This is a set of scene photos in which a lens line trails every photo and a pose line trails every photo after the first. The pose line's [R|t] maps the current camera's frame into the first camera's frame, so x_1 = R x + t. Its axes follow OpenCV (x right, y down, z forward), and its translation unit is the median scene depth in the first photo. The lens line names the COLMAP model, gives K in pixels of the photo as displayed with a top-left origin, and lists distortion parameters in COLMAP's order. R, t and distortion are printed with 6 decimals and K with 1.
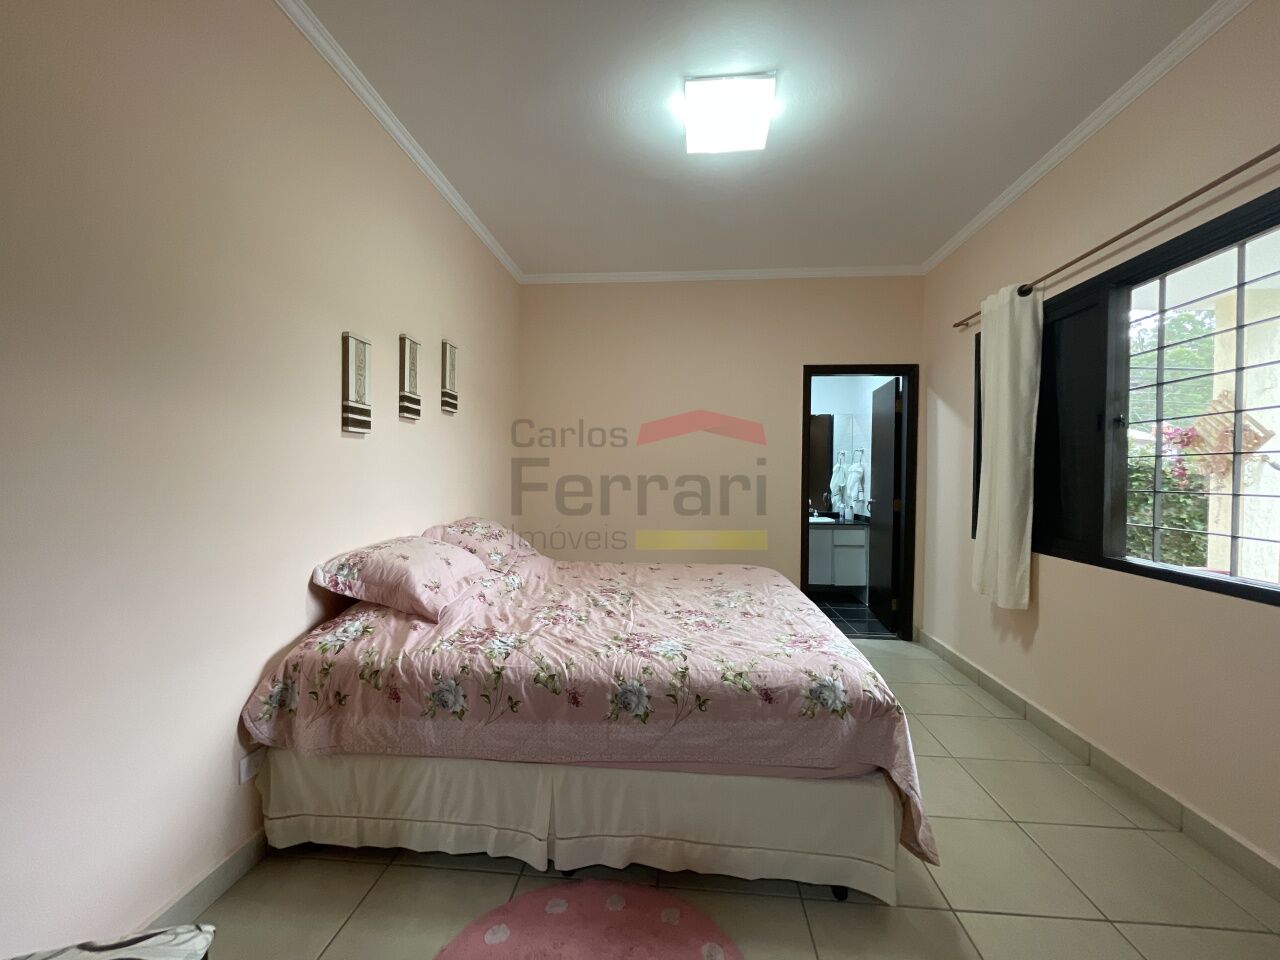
lens RADIAL K [[518.5, 0, 642.2], [0, 518.5, 479.1], [0, 0, 1]] dist [-0.000630, 0.000028]
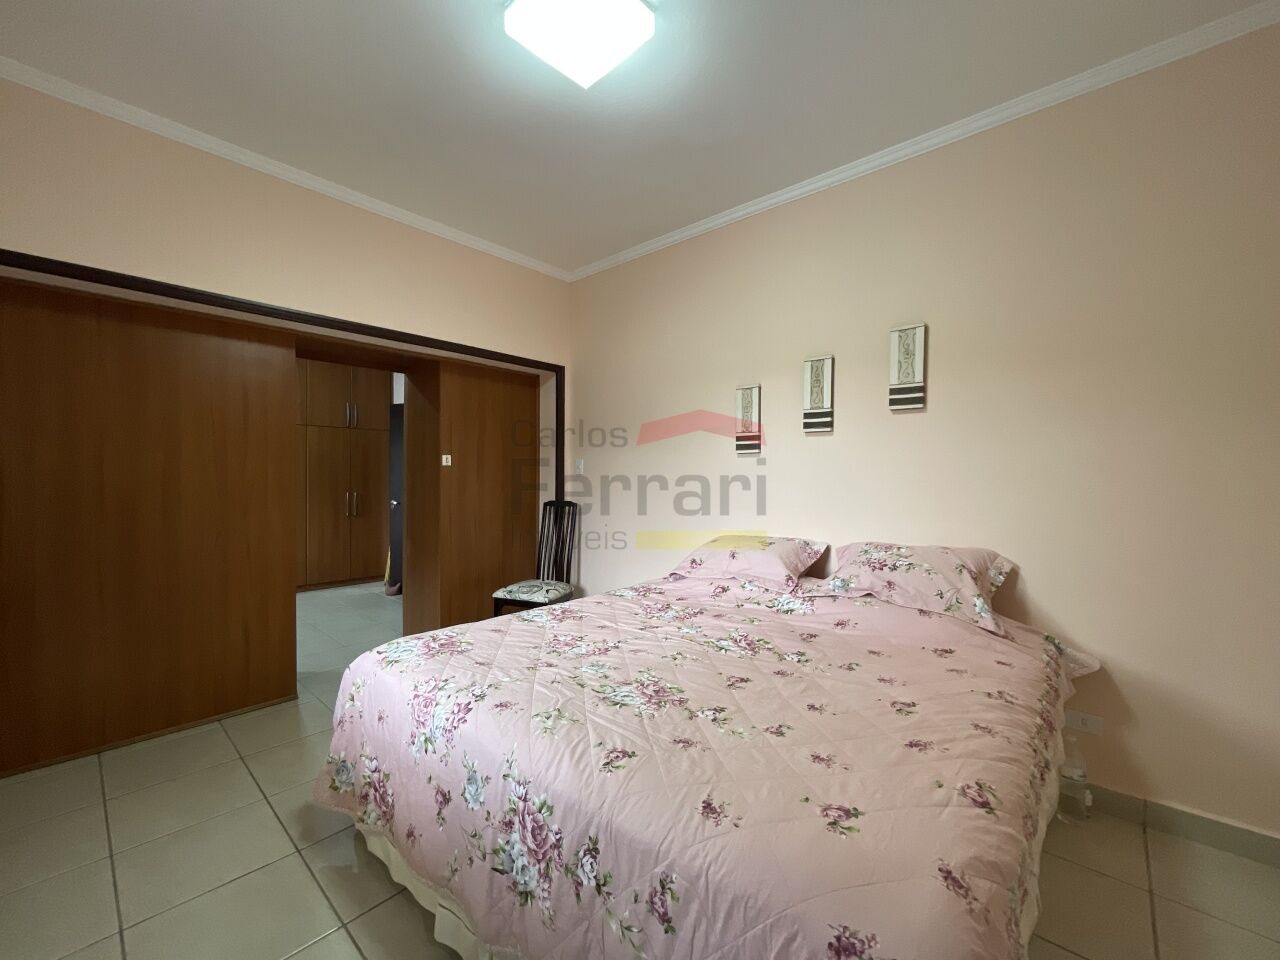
lens RADIAL K [[518.5, 0, 642.1], [0, 518.5, 479.3], [0, 0, 1]] dist [-0.000630, 0.000028]
pose [[-0.598140, -0.006804, -0.801363, 0.734522], [-0.018354, 0.999818, 0.005210, -0.019960], [0.801181, 0.017825, -0.598156, 1.567202]]
